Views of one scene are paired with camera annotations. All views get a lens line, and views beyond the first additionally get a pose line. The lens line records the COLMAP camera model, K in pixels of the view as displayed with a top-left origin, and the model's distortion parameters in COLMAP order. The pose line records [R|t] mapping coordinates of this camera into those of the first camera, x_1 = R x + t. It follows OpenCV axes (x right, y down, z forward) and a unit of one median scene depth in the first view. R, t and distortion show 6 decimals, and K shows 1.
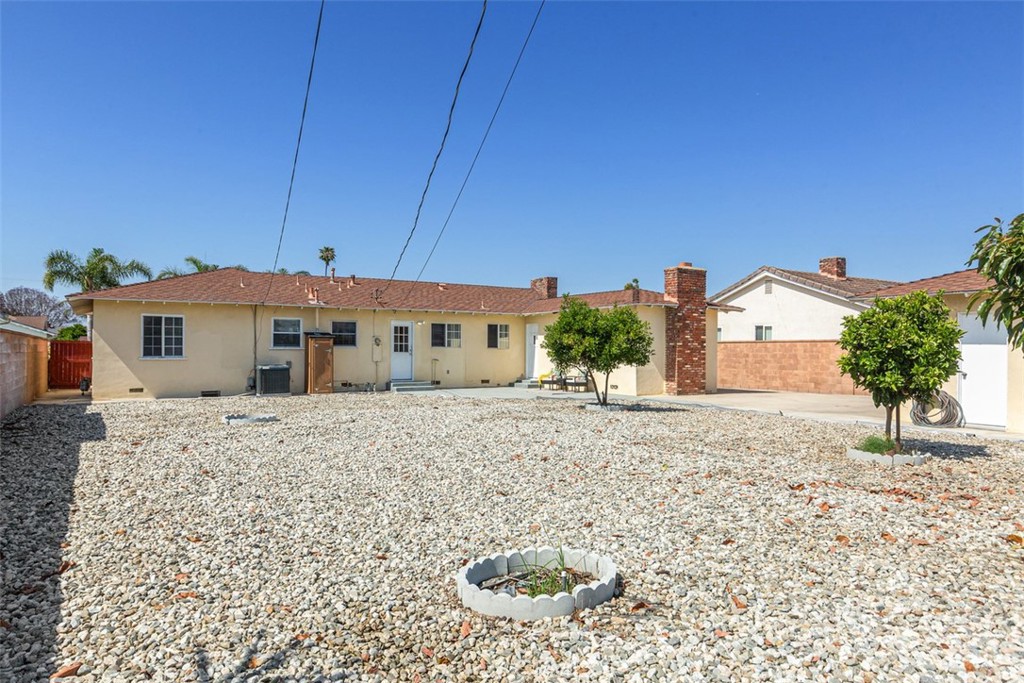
lens RADIAL K [[696.9, 0, 512.0], [0, 696.9, 341.5], [0, 0, 1]] dist [0.003252, 0.002007]
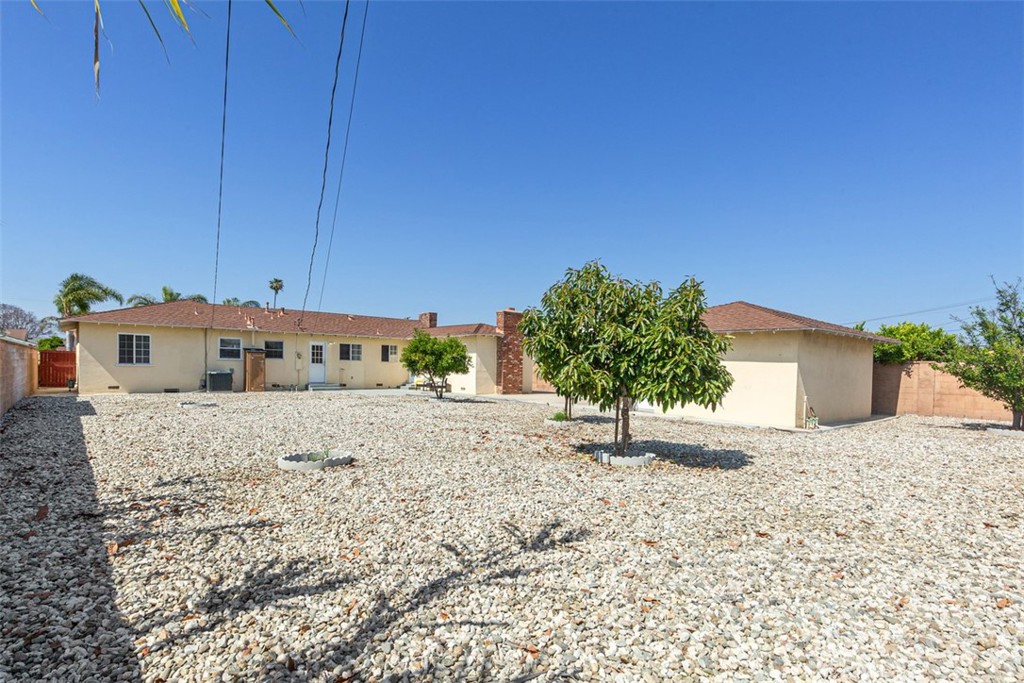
lens RADIAL K [[529.4, 0, 511.6], [0, 529.4, 373.6], [0, 0, 1]] dist [-0.001855, -0.000508]
pose [[0.987258, 0.013431, 0.158562, 0.070510], [-0.018060, 0.999451, 0.027786, -0.001493], [-0.158102, -0.030296, 0.986958, -0.149487]]
